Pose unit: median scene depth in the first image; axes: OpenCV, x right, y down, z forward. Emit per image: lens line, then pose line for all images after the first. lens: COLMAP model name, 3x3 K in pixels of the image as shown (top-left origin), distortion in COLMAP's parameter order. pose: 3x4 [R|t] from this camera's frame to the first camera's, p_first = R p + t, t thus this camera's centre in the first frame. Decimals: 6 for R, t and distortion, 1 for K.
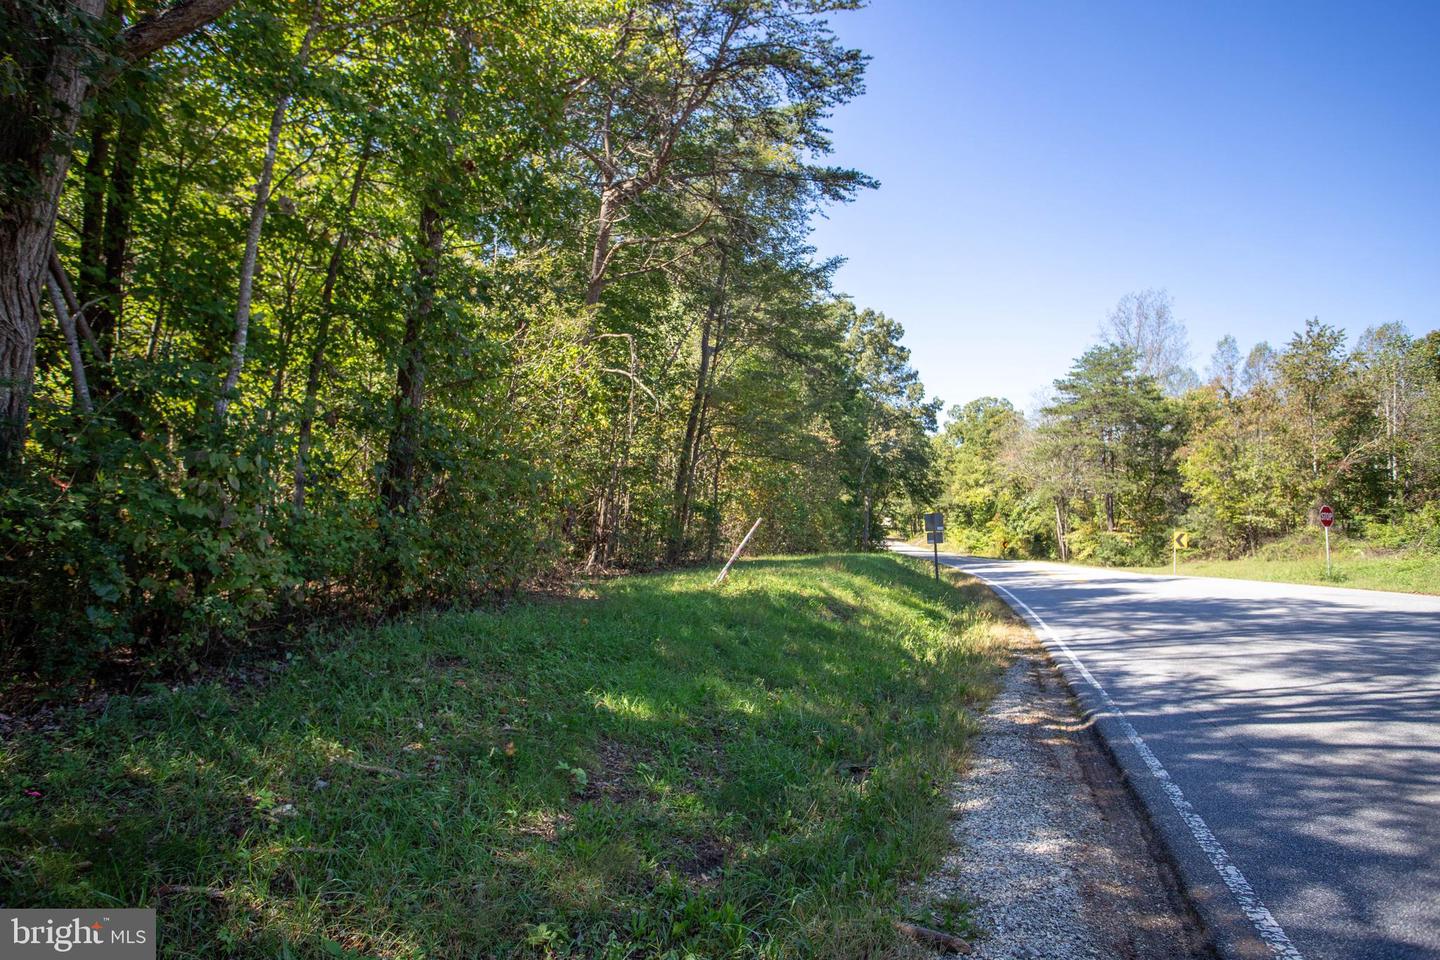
lens RADIAL K [[883.4, 0, 717.1], [0, 883.4, 477.6], [0, 0, 1]] dist [-0.078967, -0.001783]
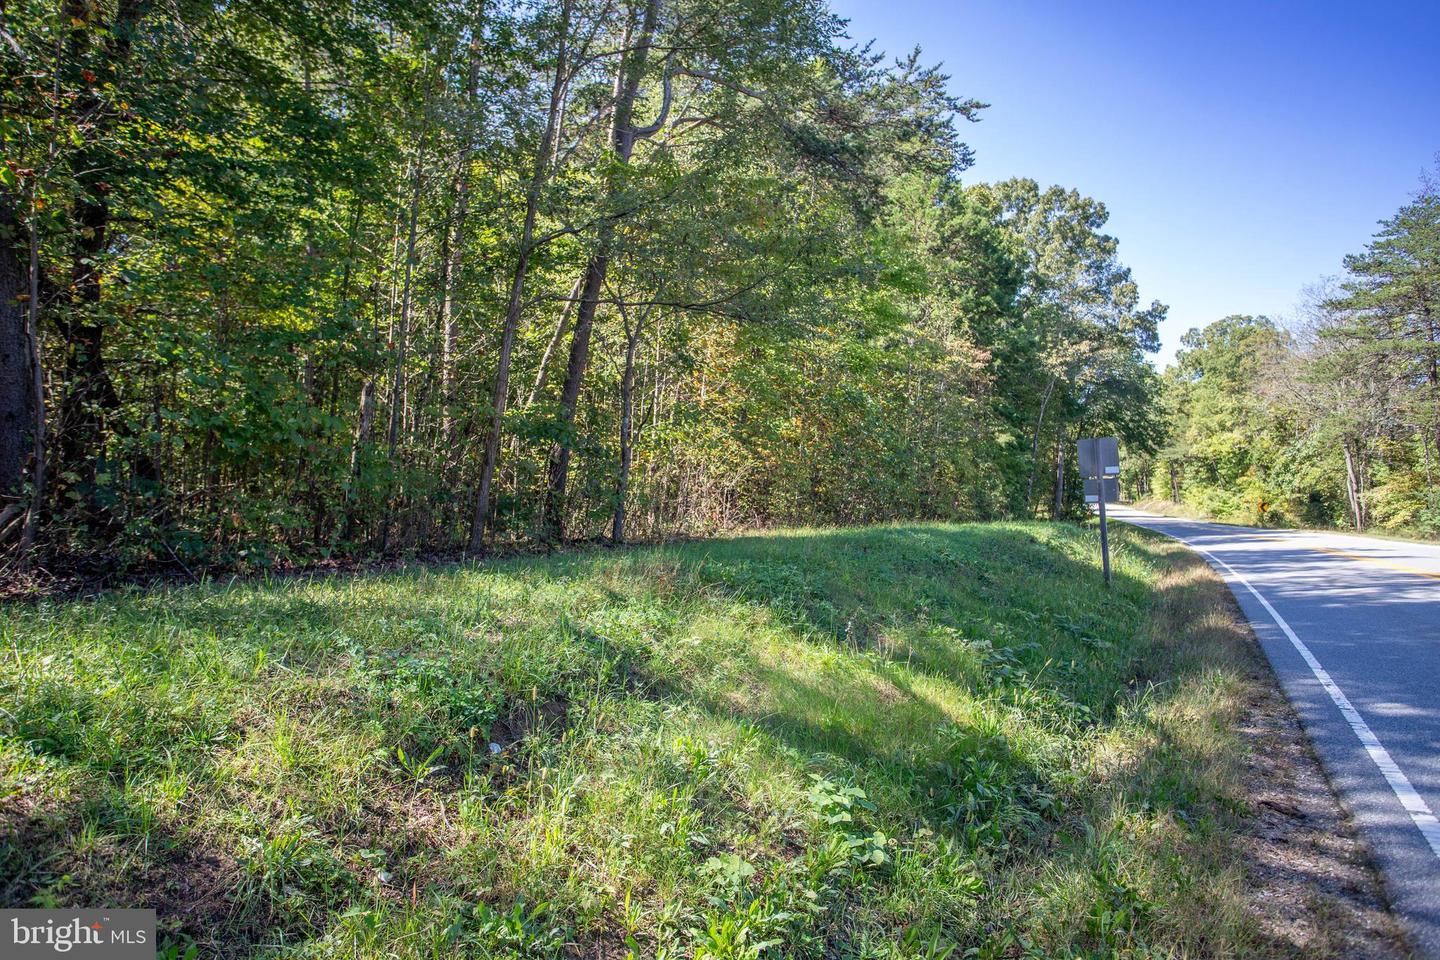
lens RADIAL K [[964.2, 0, 706.7], [0, 964.2, 470.6], [0, 0, 1]] dist [-0.049792, 0.045035]
pose [[0.977555, -0.017623, -0.209943, 0.051917], [0.024595, 0.999228, 0.030646, 0.012814], [0.209241, -0.035122, 0.977233, 0.158107]]
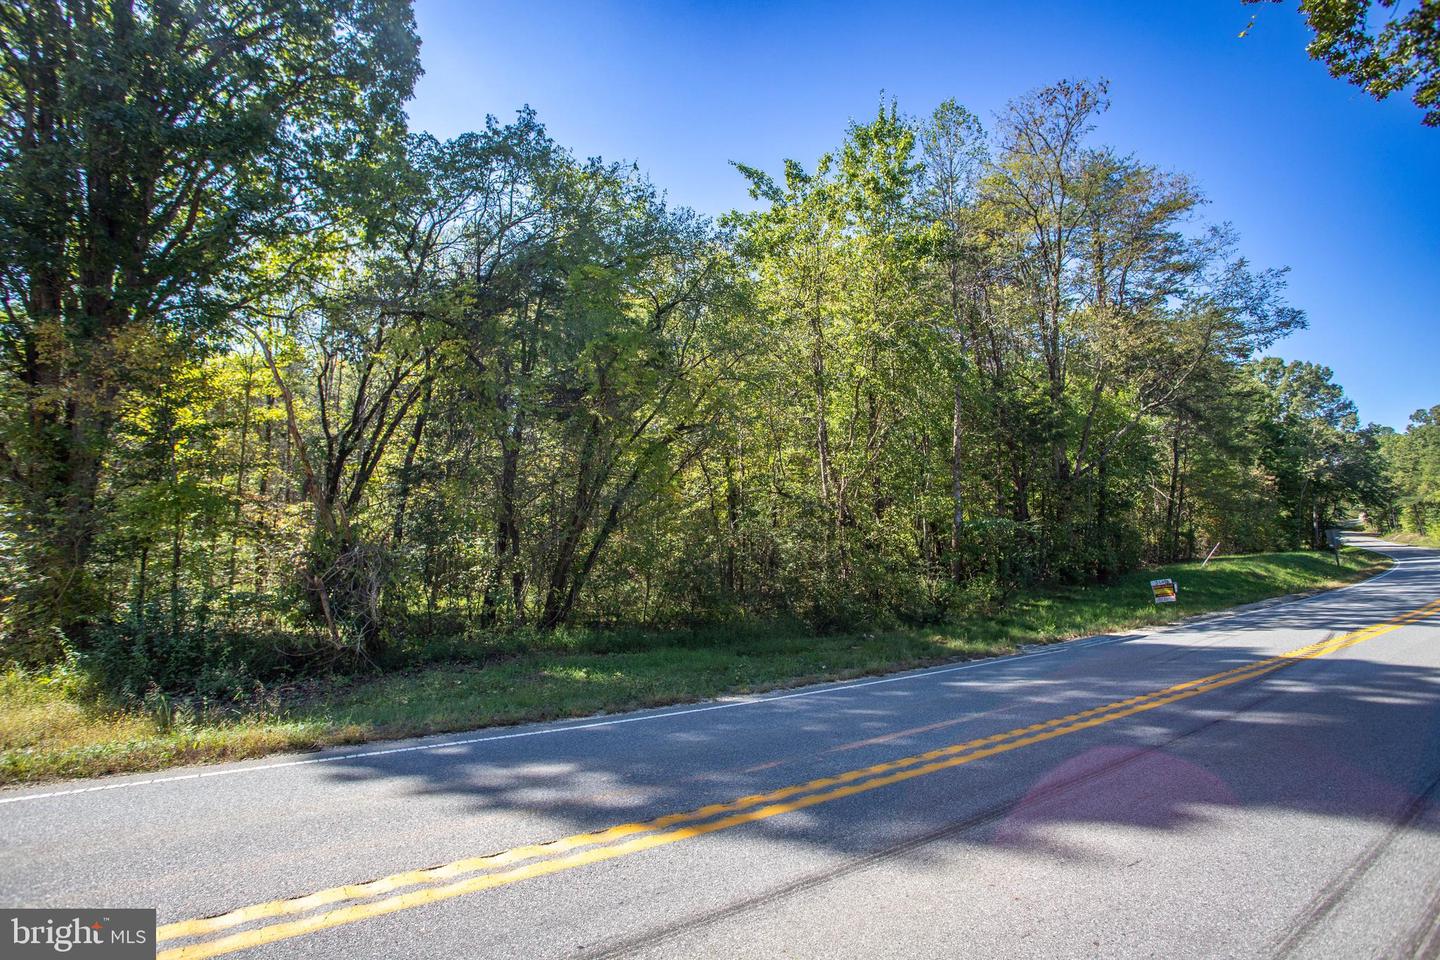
lens RADIAL K [[705.0, 0, 723.5], [0, 705.0, 464.1], [0, 0, 1]] dist [-0.059025, 0.025426]
pose [[0.841895, -0.094010, -0.531389, -0.016230], [0.067552, 0.995323, -0.069062, -0.028536], [0.535396, 0.022246, 0.844308, -0.300832]]
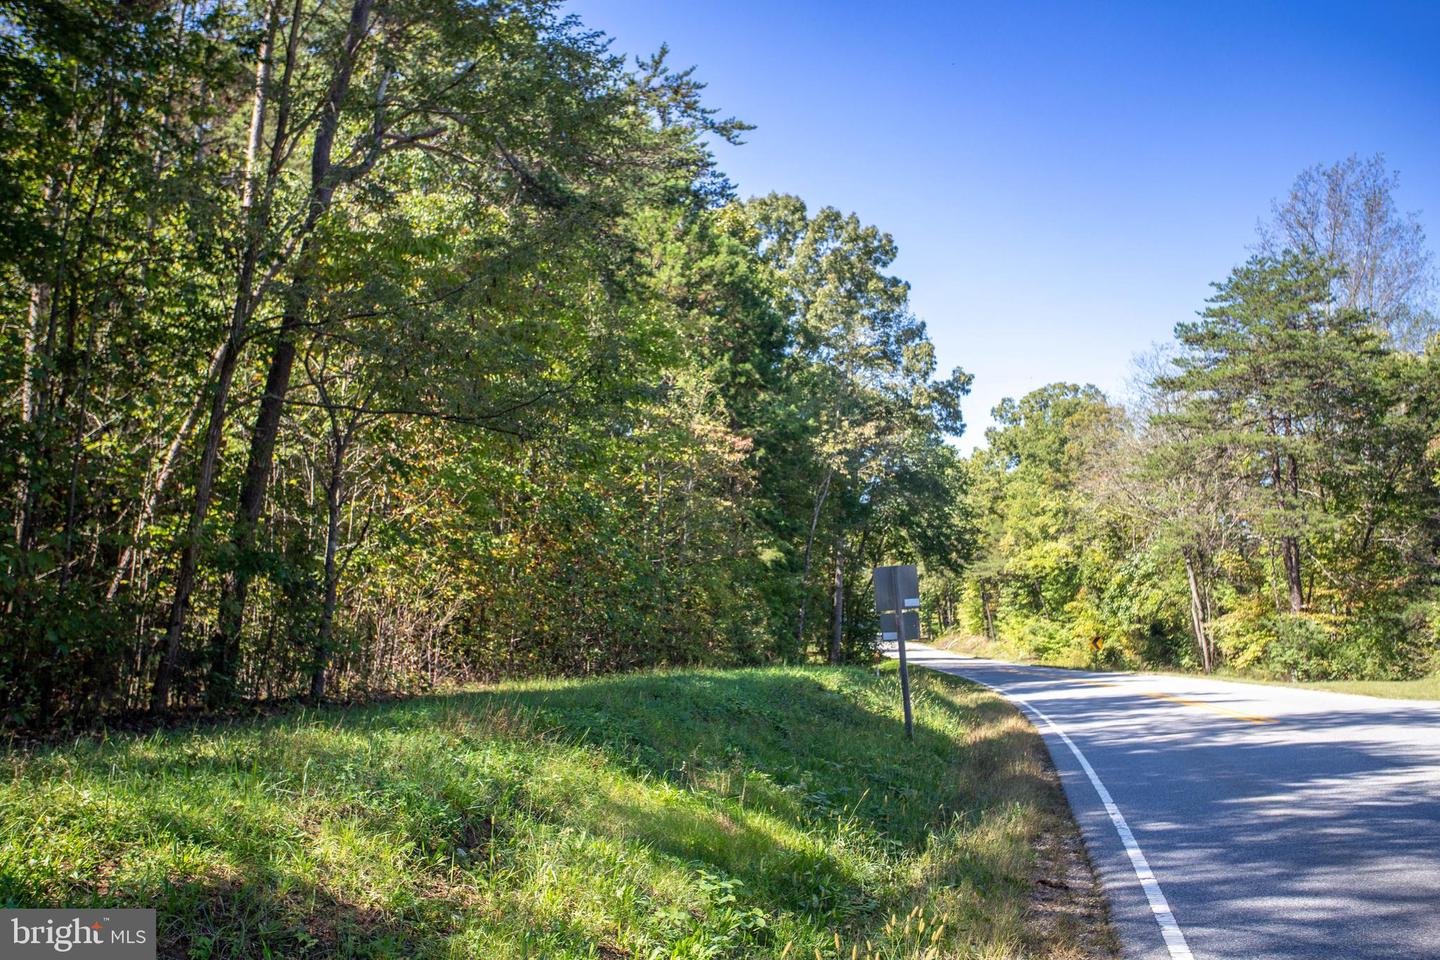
lens RADIAL K [[1486.5, 0, 729.7], [0, 1486.5, 465.7], [0, 0, 1]] dist [0.005146, 0.000000]
pose [[0.997048, -0.018887, 0.074427, 0.041539], [0.022639, 0.998498, -0.049894, 0.009231], [-0.073372, 0.051432, 0.995978, 0.110118]]
